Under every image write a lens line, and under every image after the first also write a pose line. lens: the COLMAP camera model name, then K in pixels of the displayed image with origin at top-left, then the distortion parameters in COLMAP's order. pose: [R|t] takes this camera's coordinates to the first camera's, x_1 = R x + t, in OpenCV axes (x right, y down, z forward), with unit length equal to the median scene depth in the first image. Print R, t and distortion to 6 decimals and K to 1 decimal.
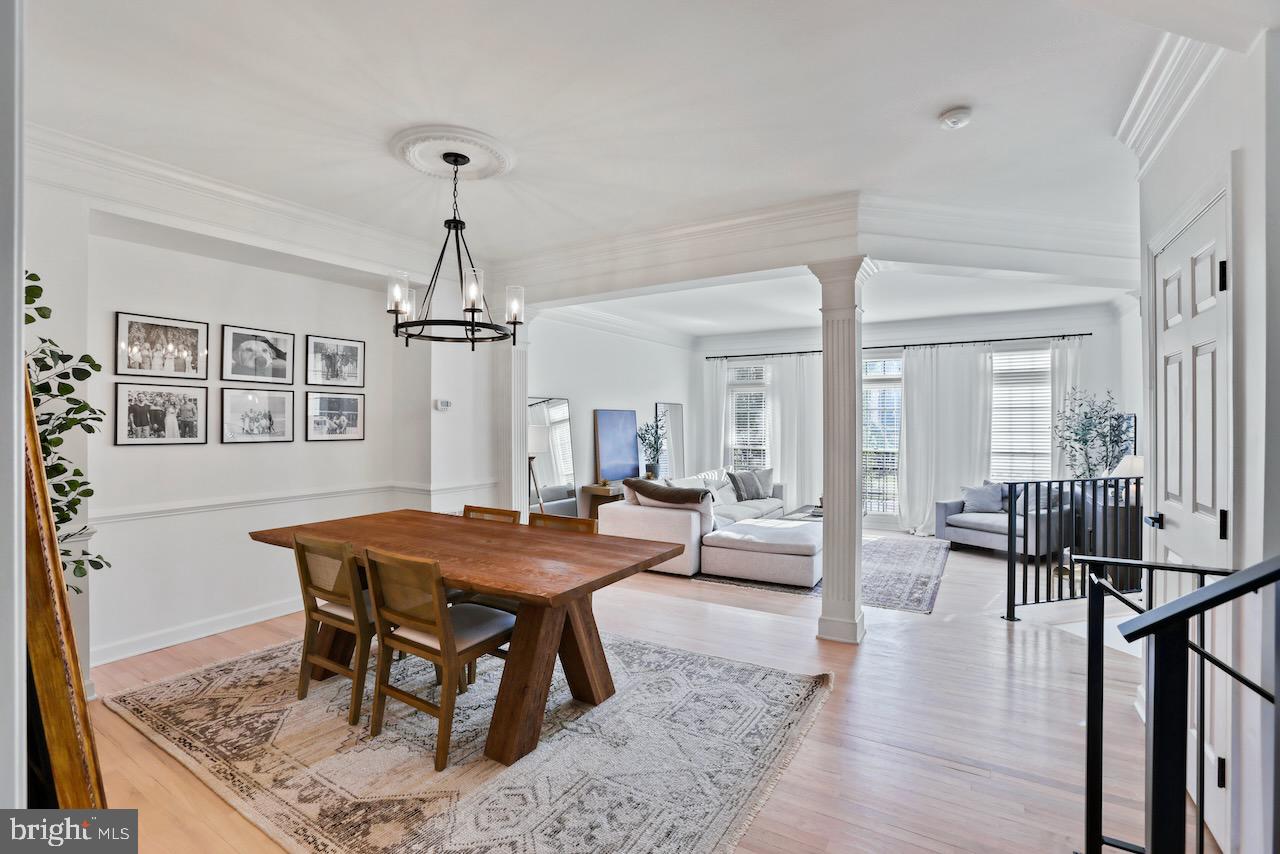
lens RADIAL K [[582.3, 0, 640.0], [0, 582.3, 423.1], [0, 0, 1]] dist [-0.070368, 0.025216]
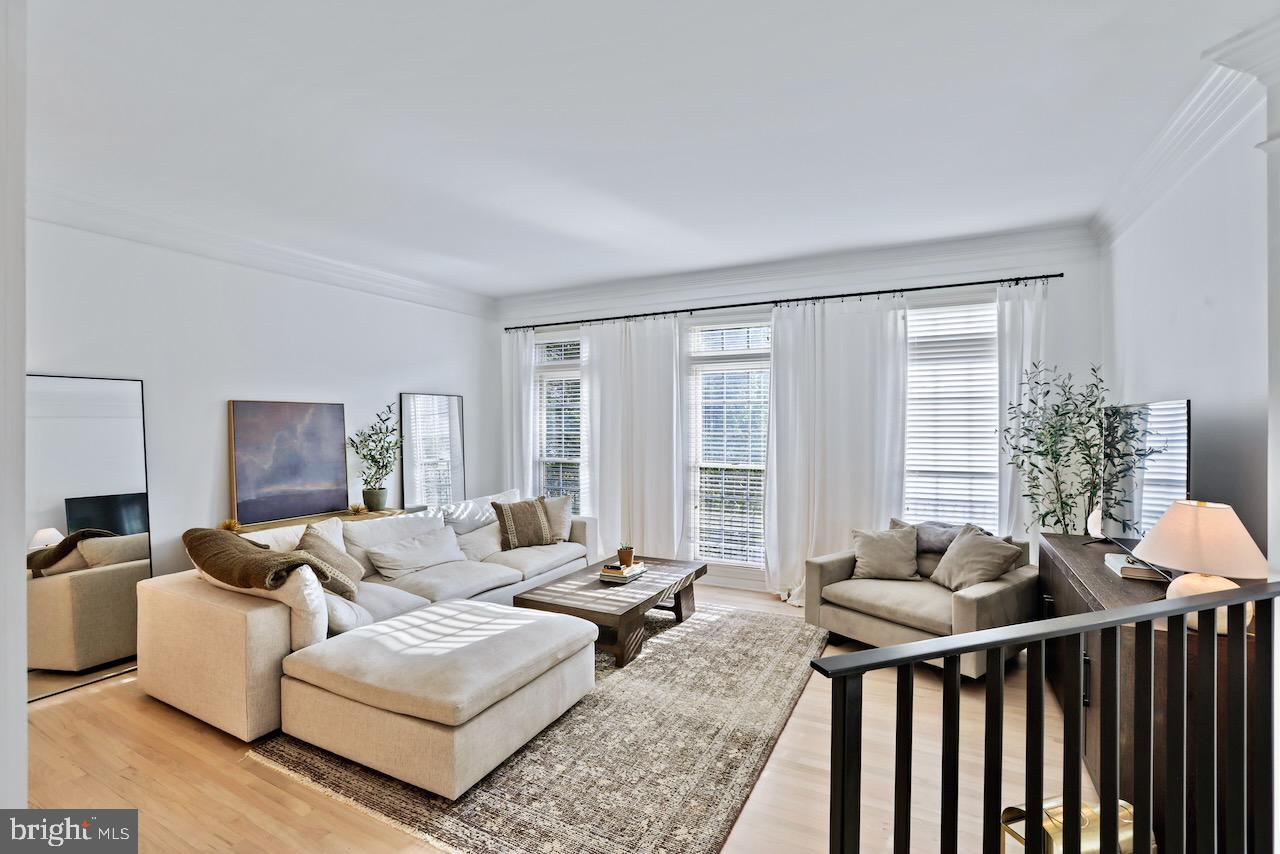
lens RADIAL K [[586.6, 0, 640.5], [0, 586.6, 420.9], [0, 0, 1]] dist [-0.080977, 0.033298]
pose [[0.997971, 0.000184, 0.063677, 0.469923], [0.000157, 0.999986, -0.005349, 0.000555], [-0.063677, 0.005348, 0.997956, 0.635856]]
